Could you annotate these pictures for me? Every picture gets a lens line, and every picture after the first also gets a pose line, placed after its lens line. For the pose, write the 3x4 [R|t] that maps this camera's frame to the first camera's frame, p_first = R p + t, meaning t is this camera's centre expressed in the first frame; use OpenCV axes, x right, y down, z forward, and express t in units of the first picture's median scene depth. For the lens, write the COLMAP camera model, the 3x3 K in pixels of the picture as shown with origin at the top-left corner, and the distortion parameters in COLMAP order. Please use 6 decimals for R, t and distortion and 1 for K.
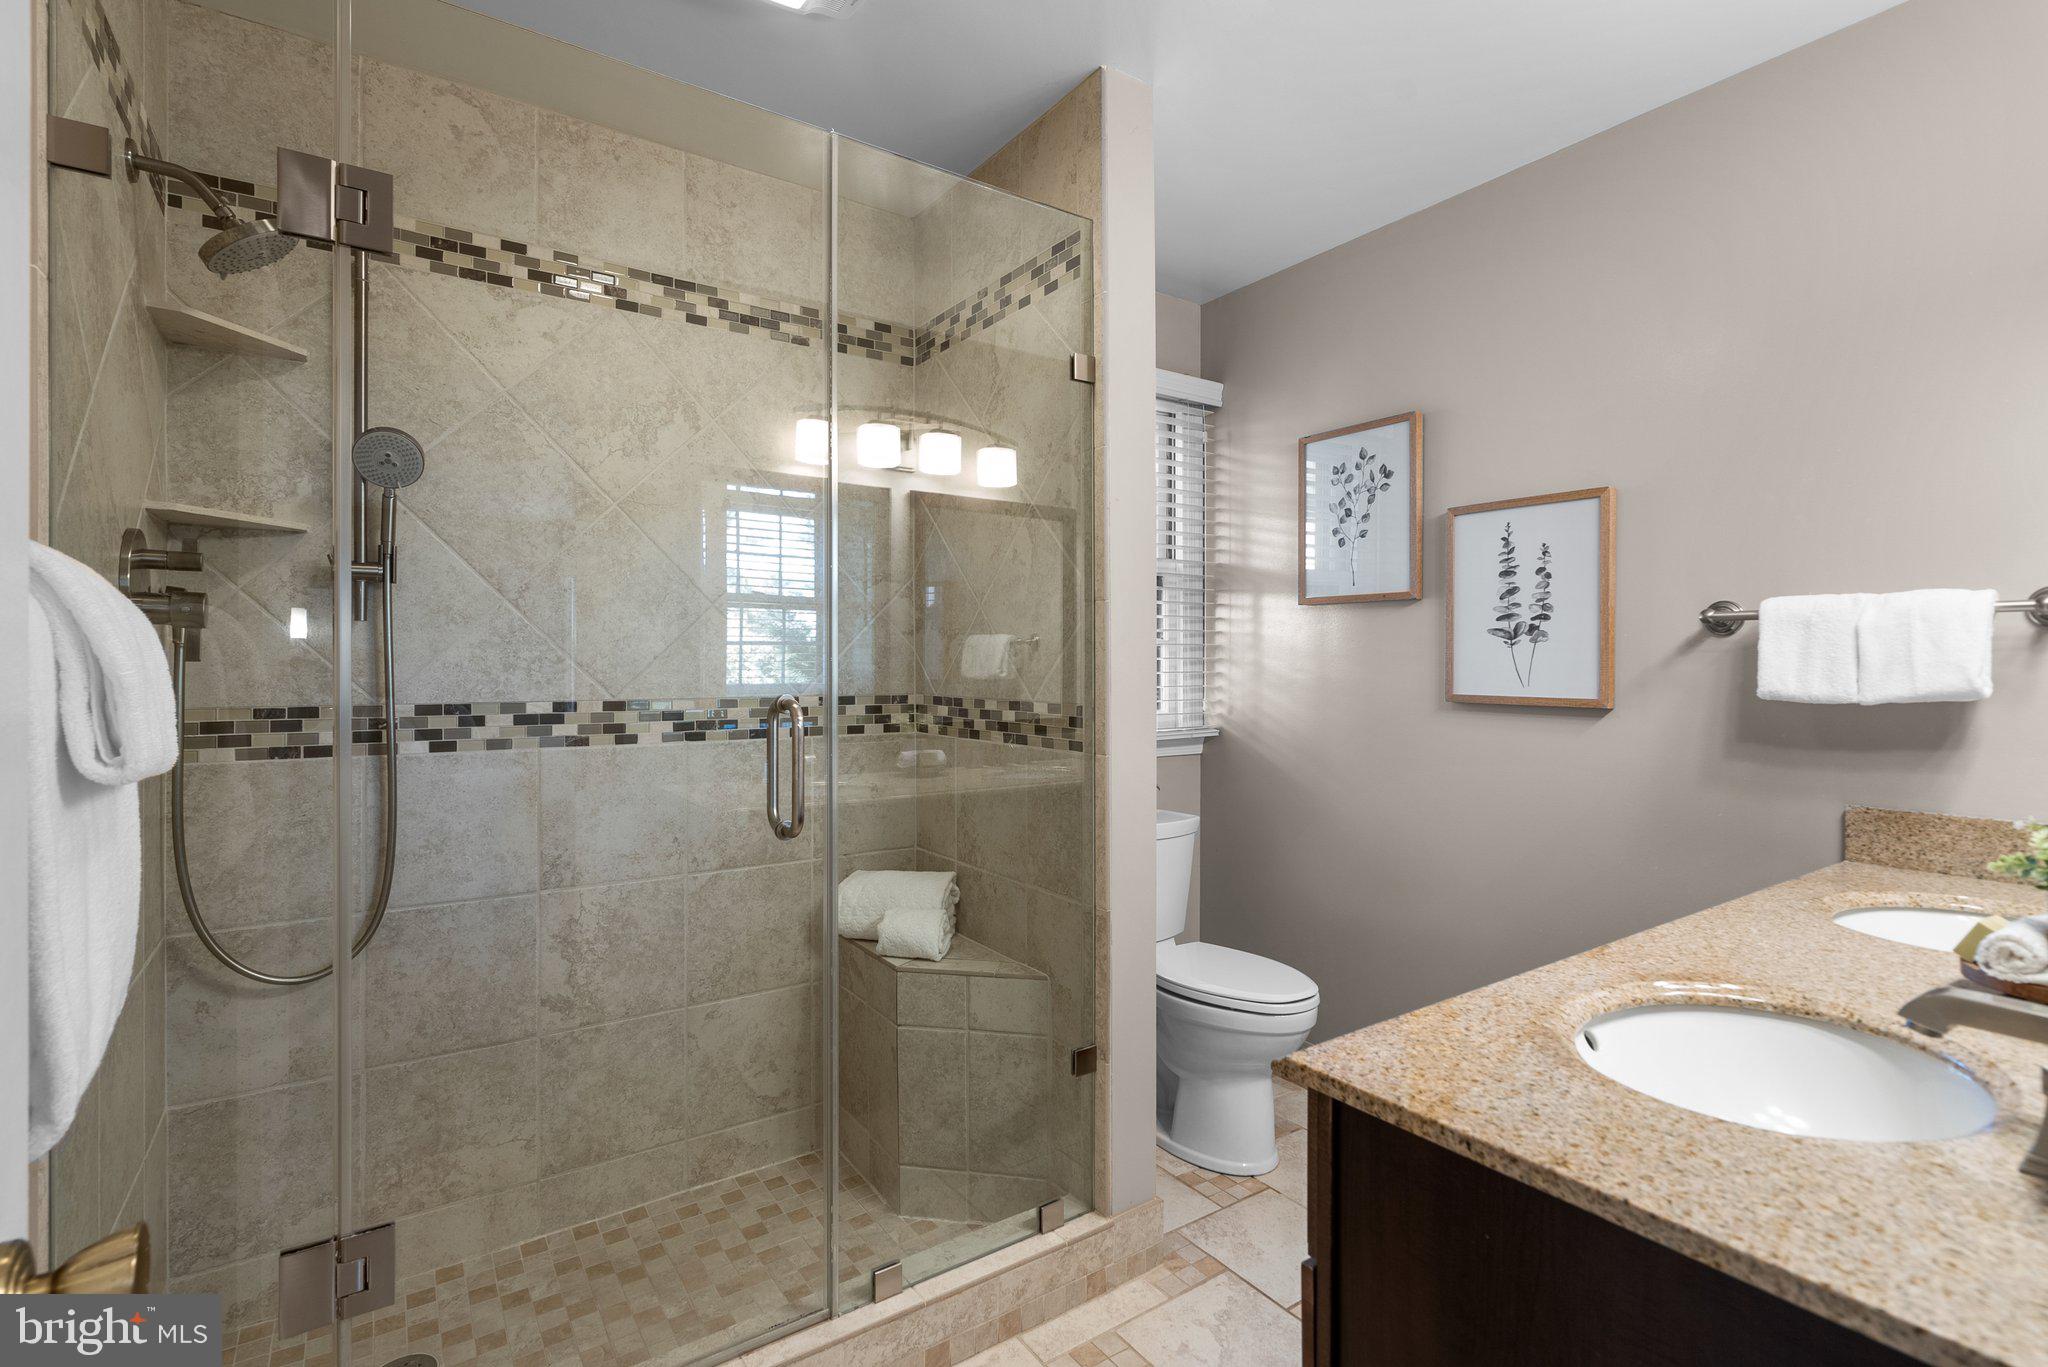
lens RADIAL K [[953.7, 0, 1024.0], [0, 953.7, 675.8], [0, 0, 1]] dist [-0.001366, -0.000082]
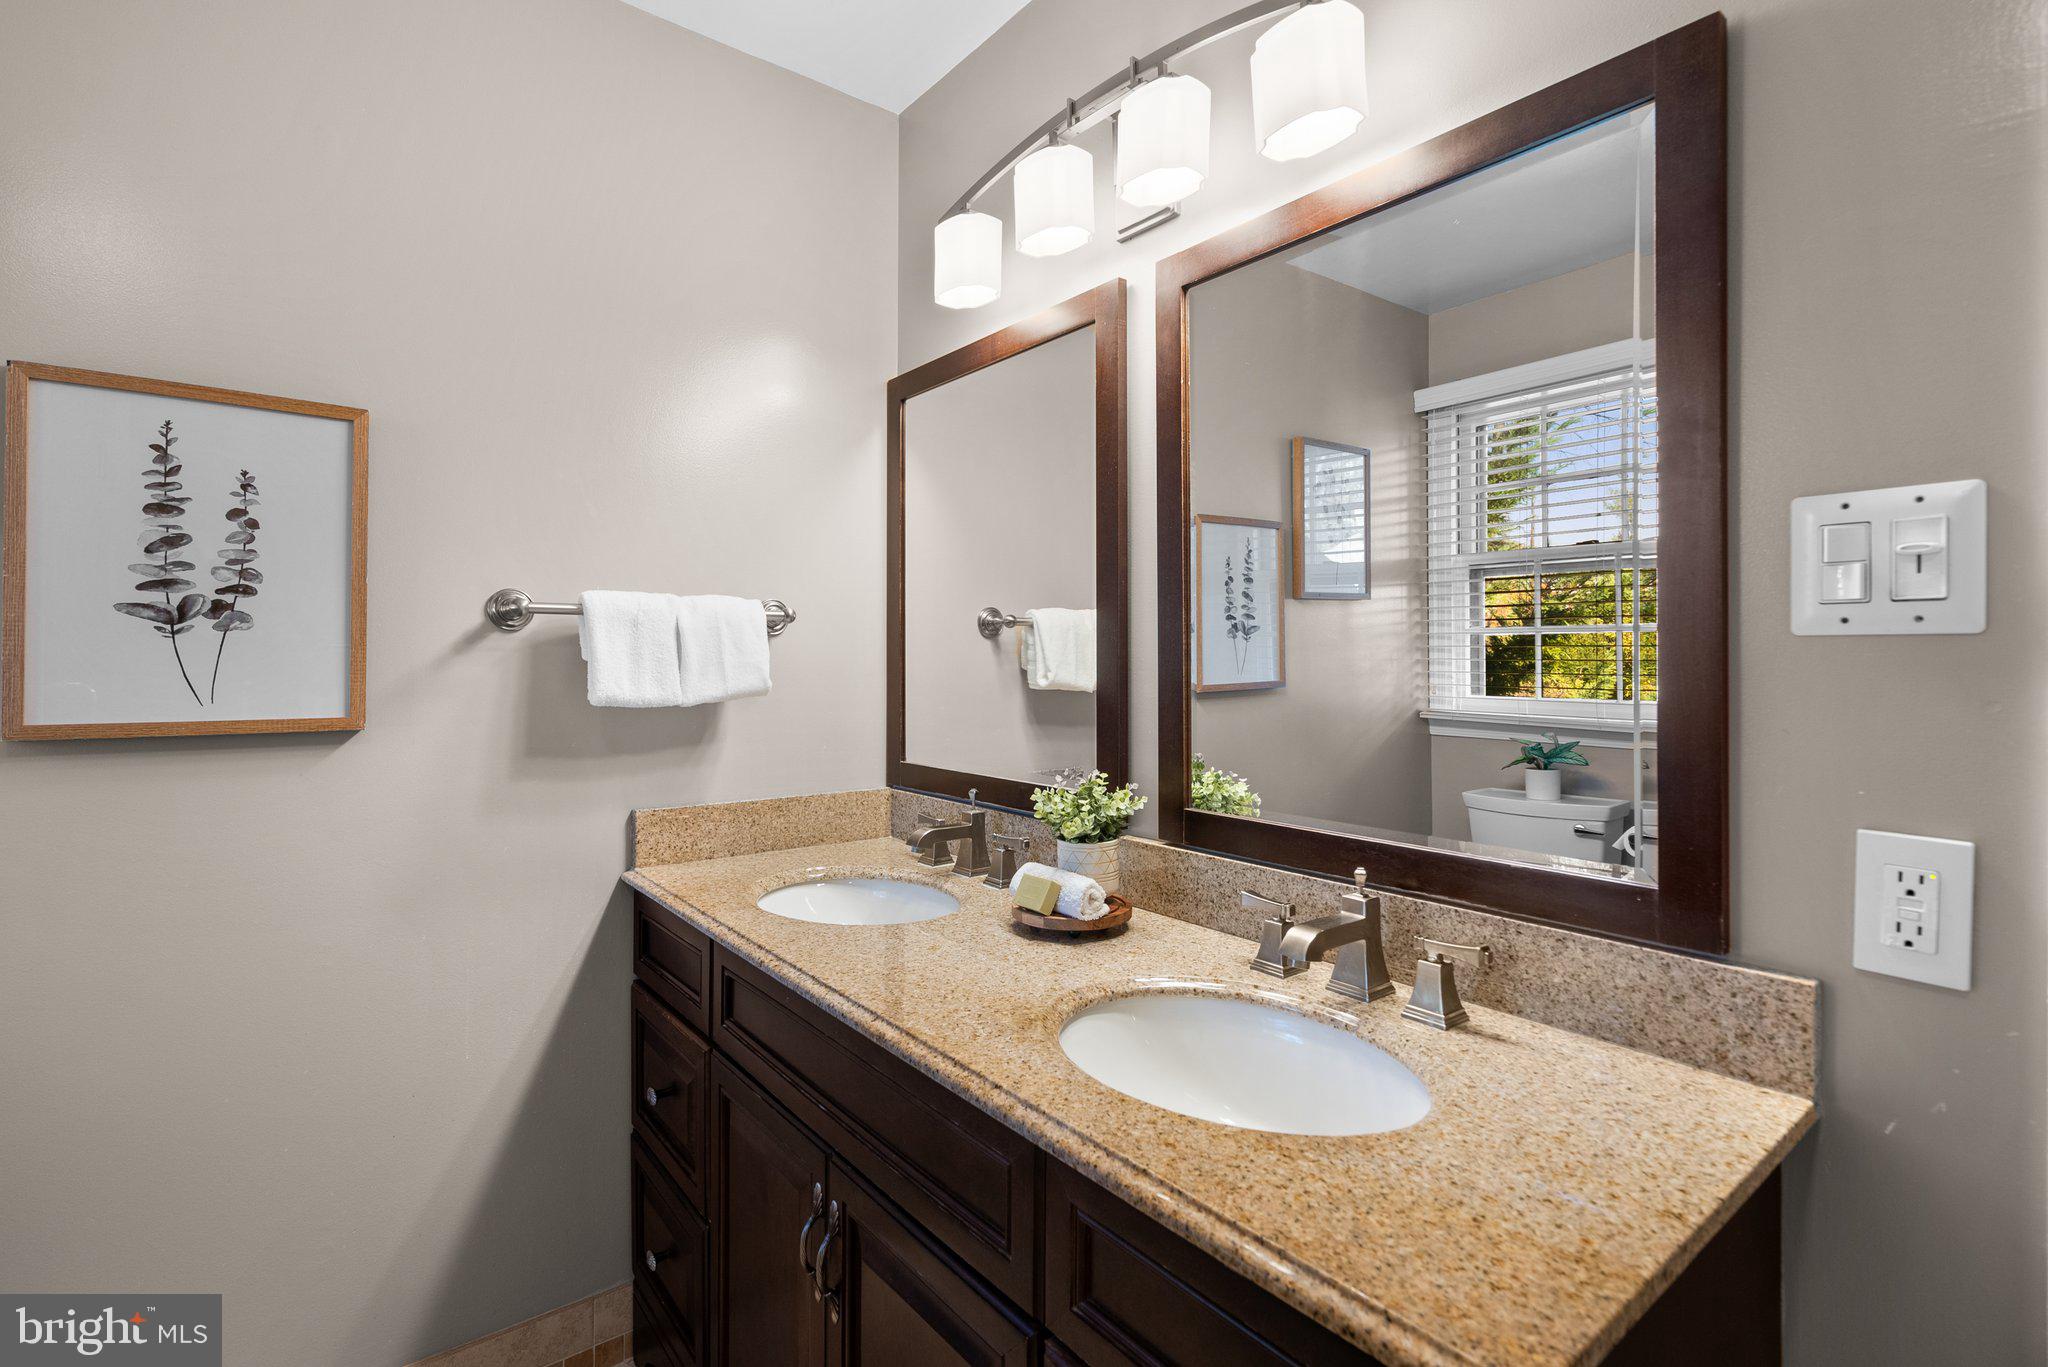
lens RADIAL K [[953.7, 0, 1023.1], [0, 953.7, 664.2], [0, 0, 1]] dist [-0.001366, -0.000082]
pose [[-0.061528, -0.006109, 0.998087, -0.102906], [0.009475, 0.999933, 0.006705, -0.012892], [-0.998060, 0.009869, -0.061466, 0.534697]]
